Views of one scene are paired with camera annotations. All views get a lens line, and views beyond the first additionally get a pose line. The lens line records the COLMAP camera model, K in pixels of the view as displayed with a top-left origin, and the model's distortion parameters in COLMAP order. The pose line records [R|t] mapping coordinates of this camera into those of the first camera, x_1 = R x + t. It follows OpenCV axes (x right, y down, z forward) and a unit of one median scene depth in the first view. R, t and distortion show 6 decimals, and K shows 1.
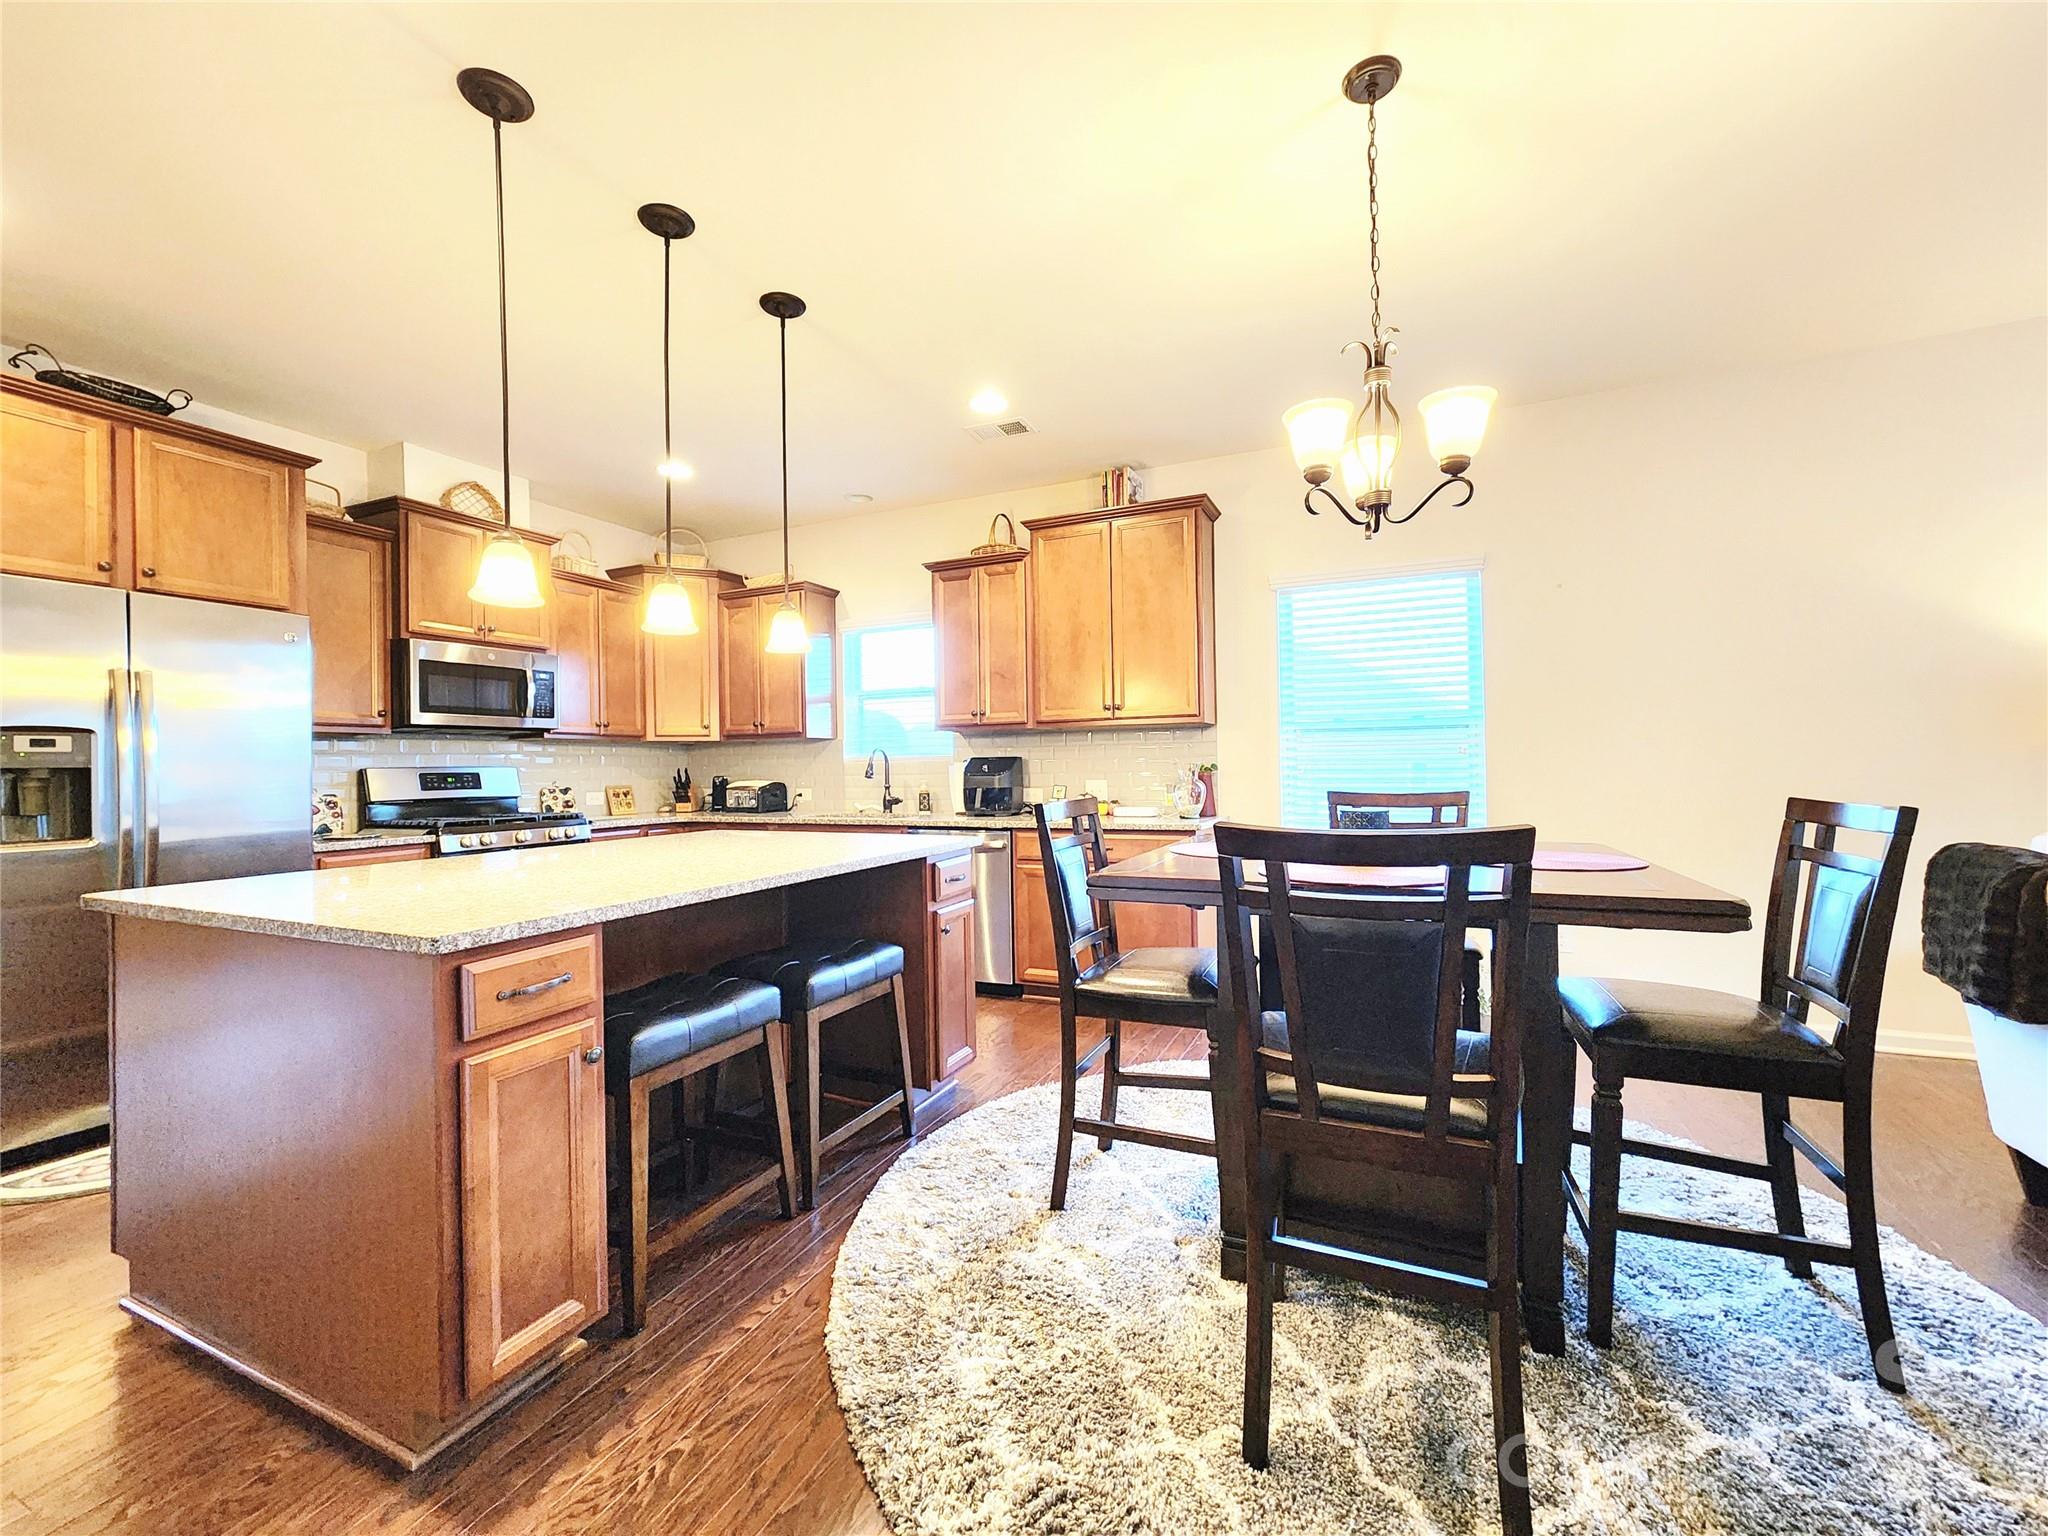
lens RADIAL K [[837.4, 0, 1019.1], [0, 837.4, 766.5], [0, 0, 1]] dist [-0.000292, 0.000487]
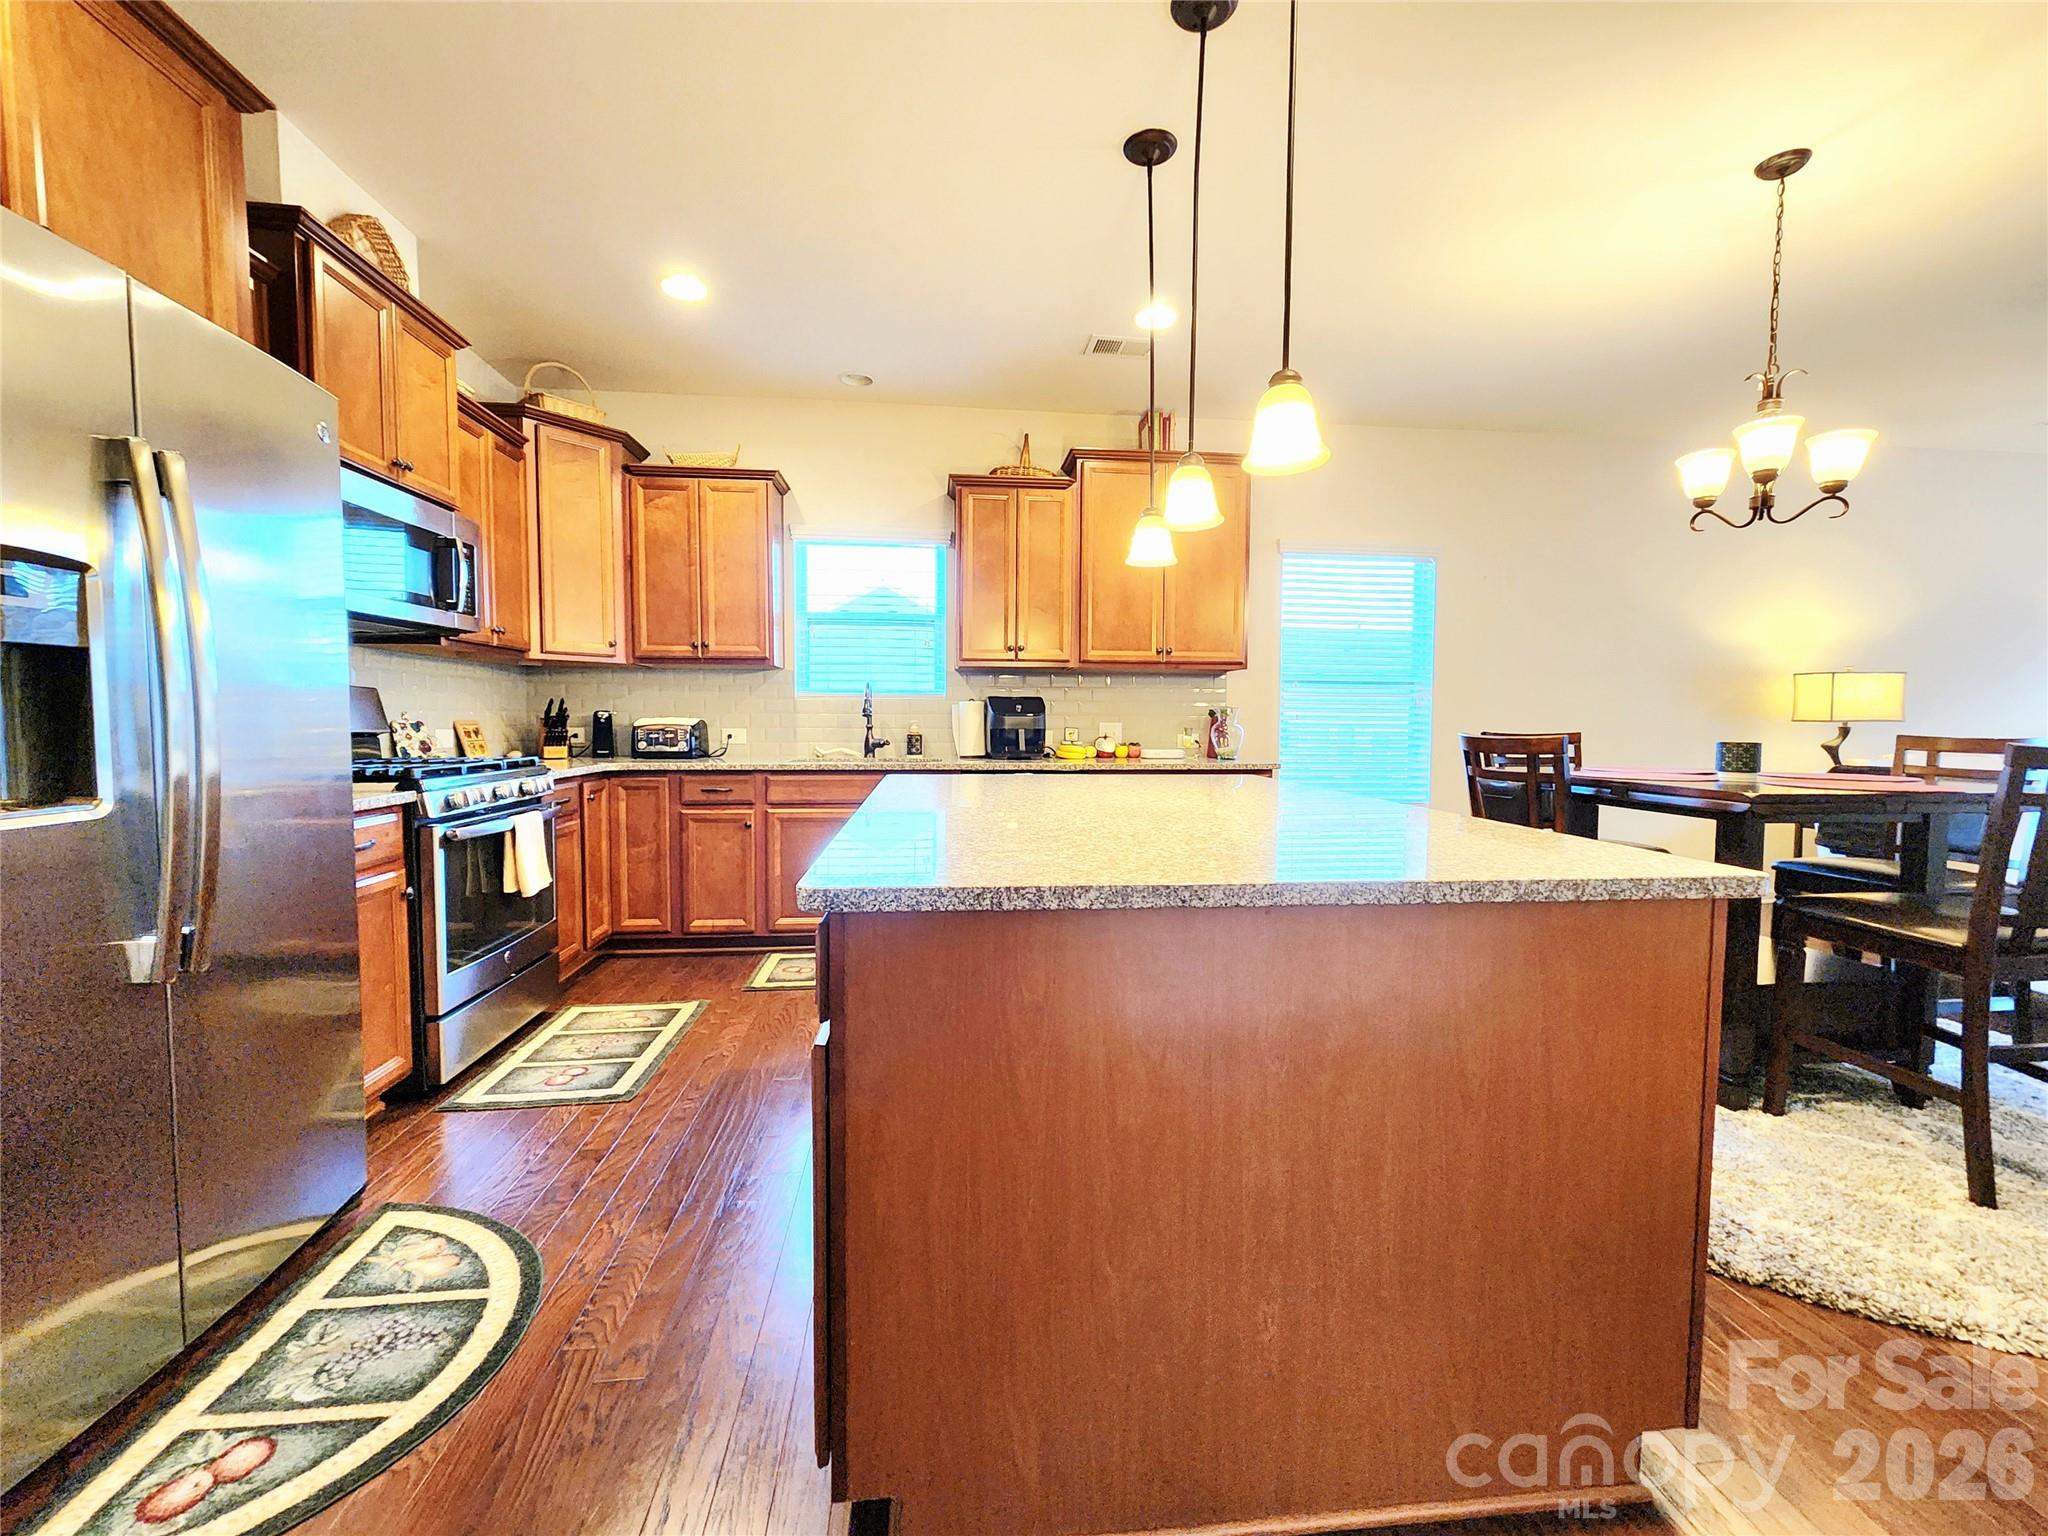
lens RADIAL K [[837.4, 0, 1019.1], [0, 837.4, 766.5], [0, 0, 1]] dist [-0.000292, 0.000487]
pose [[0.859503, -0.009139, 0.511050, -0.480733], [-0.019930, 0.998481, 0.051374, 0.017666], [-0.510743, -0.054342, 0.858014, 0.179610]]
